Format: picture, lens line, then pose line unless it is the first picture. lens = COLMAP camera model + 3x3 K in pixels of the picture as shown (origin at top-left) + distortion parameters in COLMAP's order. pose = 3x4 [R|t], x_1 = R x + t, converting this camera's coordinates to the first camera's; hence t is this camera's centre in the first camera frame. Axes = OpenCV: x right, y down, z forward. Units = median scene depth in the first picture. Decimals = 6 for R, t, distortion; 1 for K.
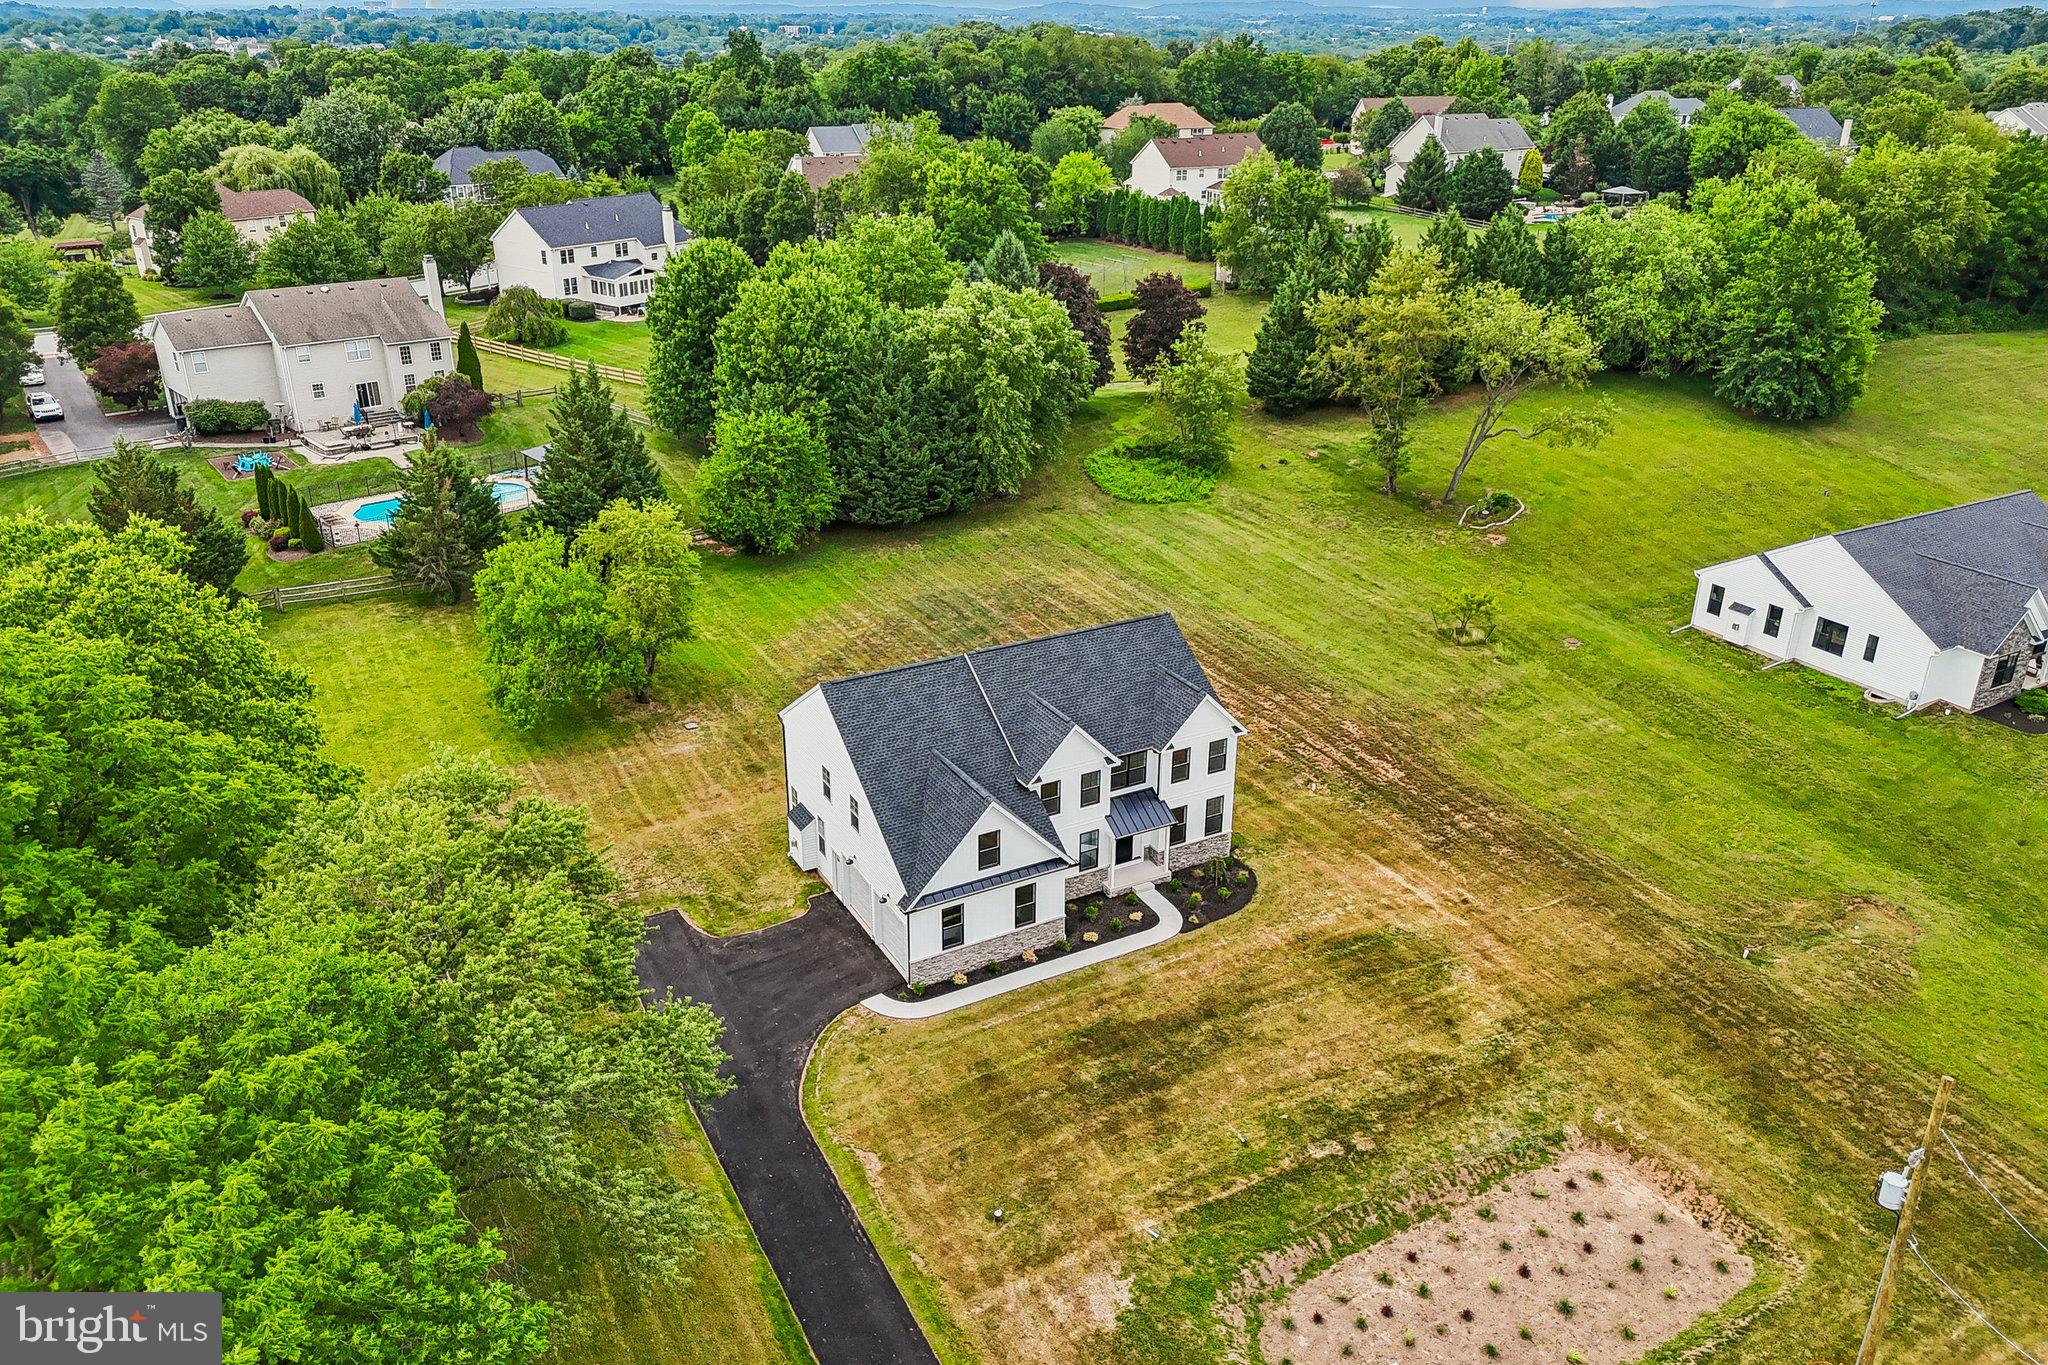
lens RADIAL K [[1513.6, 0, 1026.3], [0, 1513.6, 681.0], [0, 0, 1]] dist [0.053821, -0.047103]
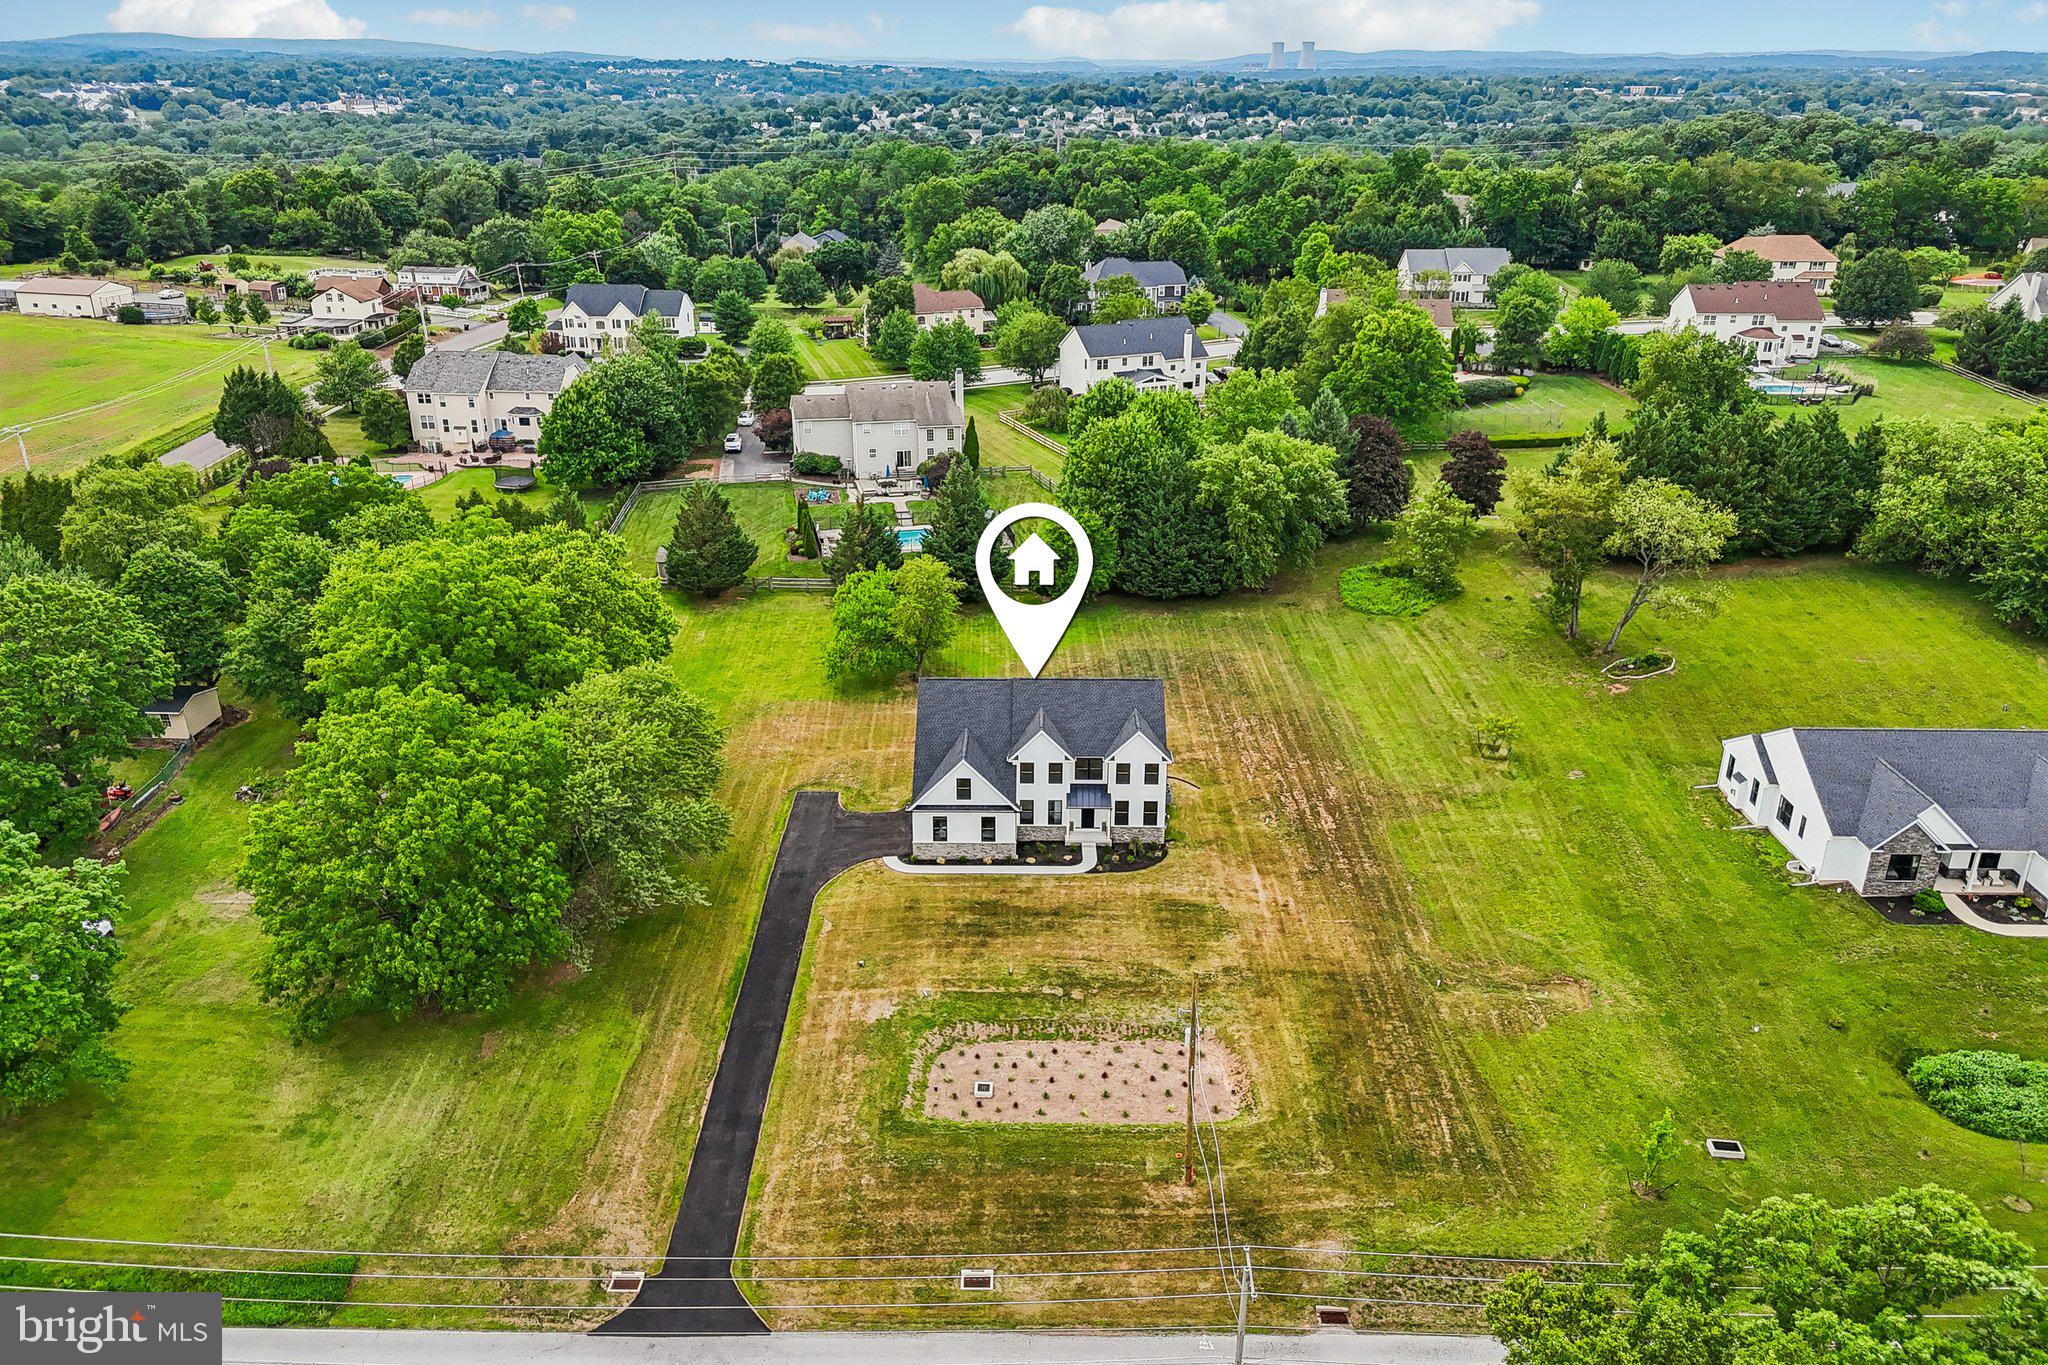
lens RADIAL K [[1513.6, 0, 1022.3], [0, 1513.6, 674.8], [0, 0, 1]] dist [0.053821, -0.047103]
pose [[0.870063, 0.180014, -0.458895, 0.625623], [-0.195024, 0.980685, 0.014936, -0.041723], [0.452720, 0.076501, 0.888365, -0.392535]]
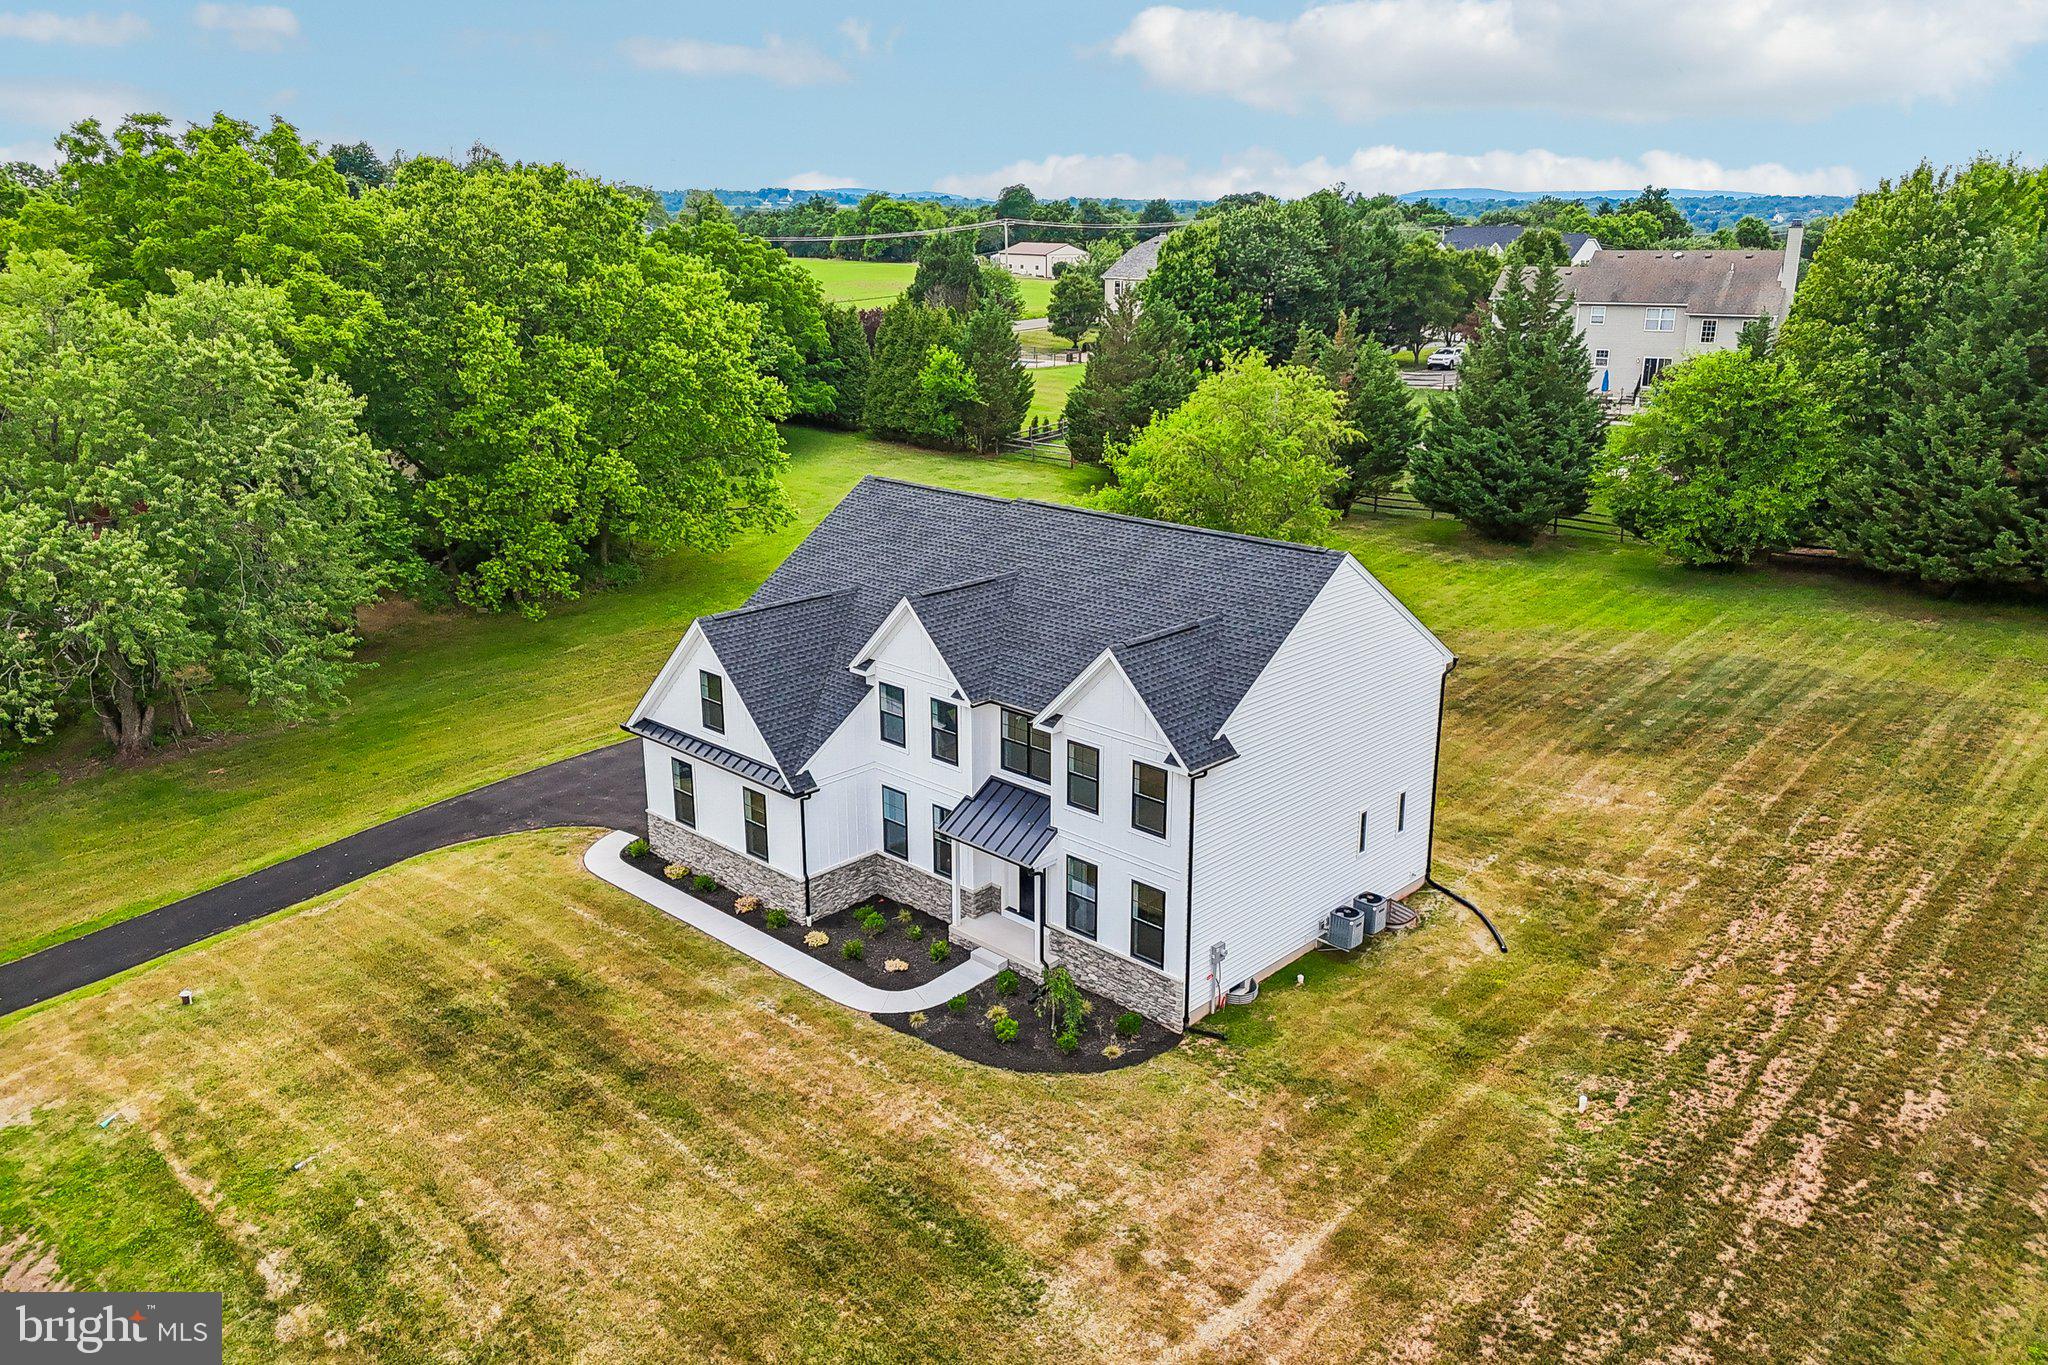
lens RADIAL K [[1513.6, 0, 1026.7], [0, 1513.6, 687.9], [0, 0, 1]] dist [0.053821, -0.047103]
pose [[0.292362, 0.277417, -0.915185, 0.495264], [-0.378065, 0.912567, 0.155848, -0.040142], [0.878403, 0.300435, 0.371681, 0.686048]]
